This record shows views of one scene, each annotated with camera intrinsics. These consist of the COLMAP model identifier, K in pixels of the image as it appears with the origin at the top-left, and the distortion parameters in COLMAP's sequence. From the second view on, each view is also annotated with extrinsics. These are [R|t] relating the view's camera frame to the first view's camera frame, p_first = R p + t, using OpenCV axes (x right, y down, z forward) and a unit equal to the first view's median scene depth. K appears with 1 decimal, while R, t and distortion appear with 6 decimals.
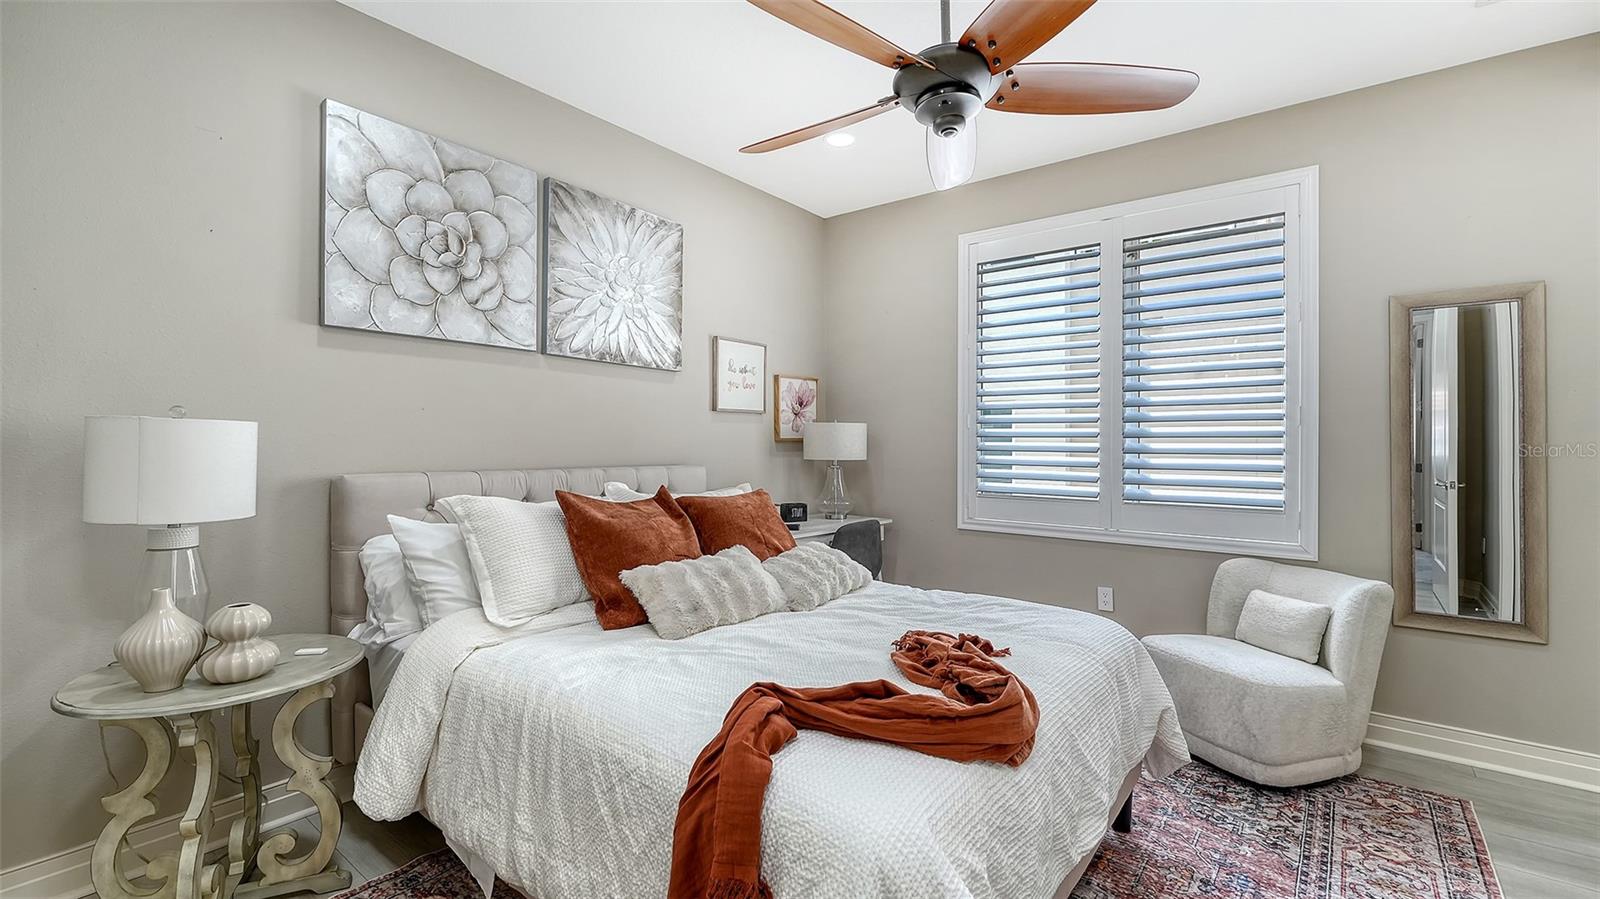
lens RADIAL K [[704.7, 0, 797.4], [0, 704.7, 442.1], [0, 0, 1]] dist [0.020269, 0.000133]
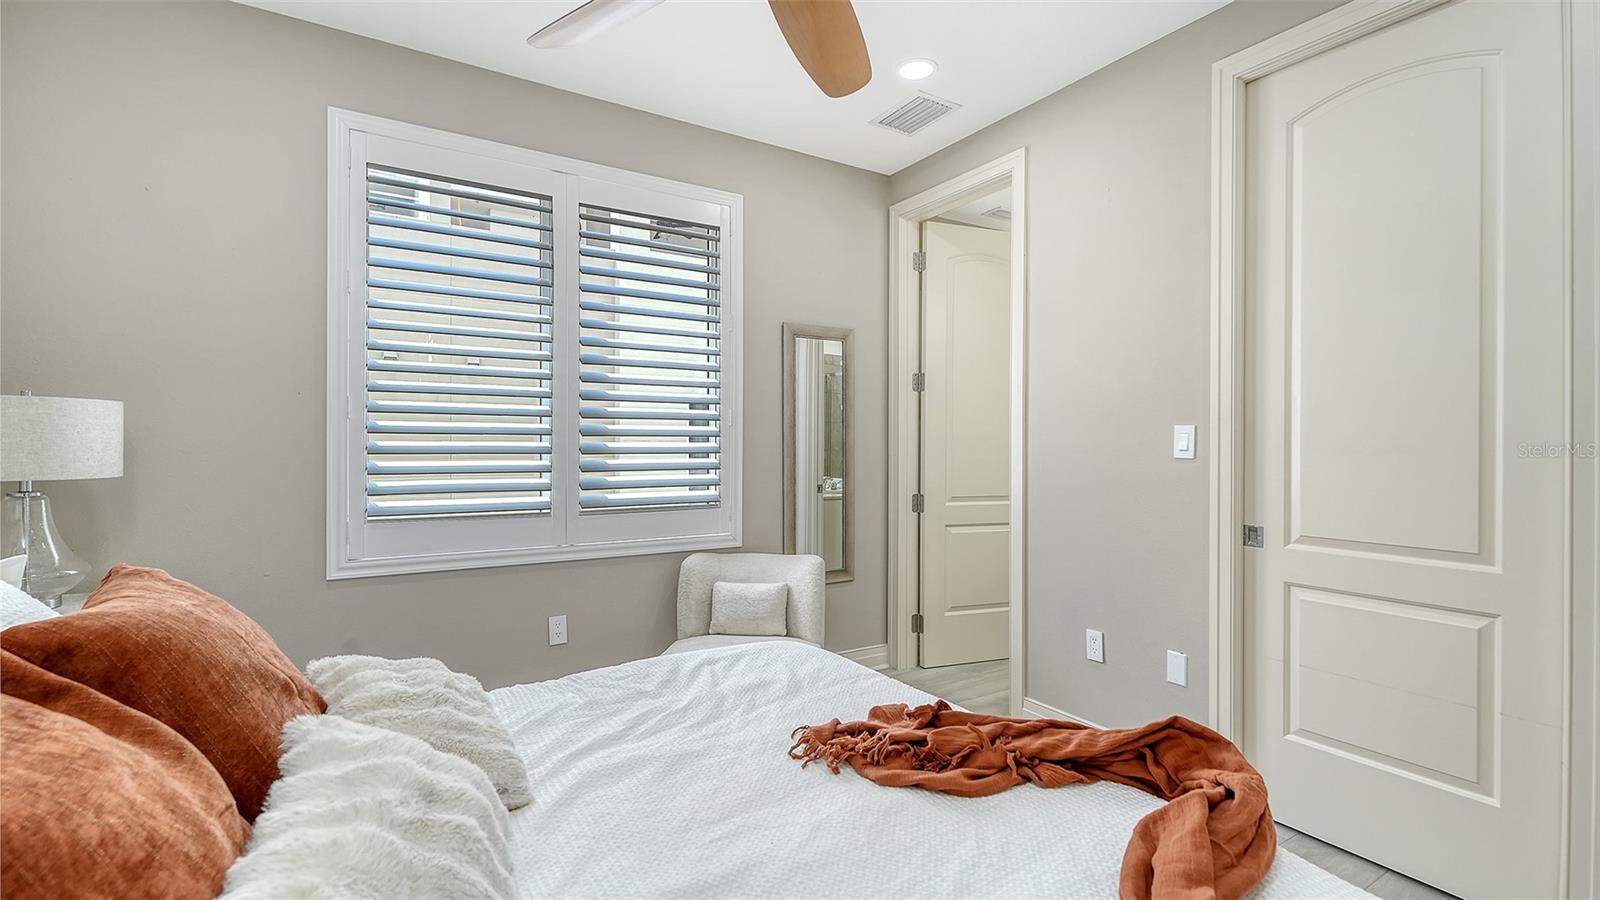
lens RADIAL K [[704.7, 0, 797.8], [0, 704.7, 446.4], [0, 0, 1]] dist [0.020269, 0.000133]
pose [[0.352152, -0.000479, 0.935943, -0.279855], [0.005831, 0.999982, -0.001683, 0.011407], [-0.935925, 0.006050, 0.352148, 0.518999]]
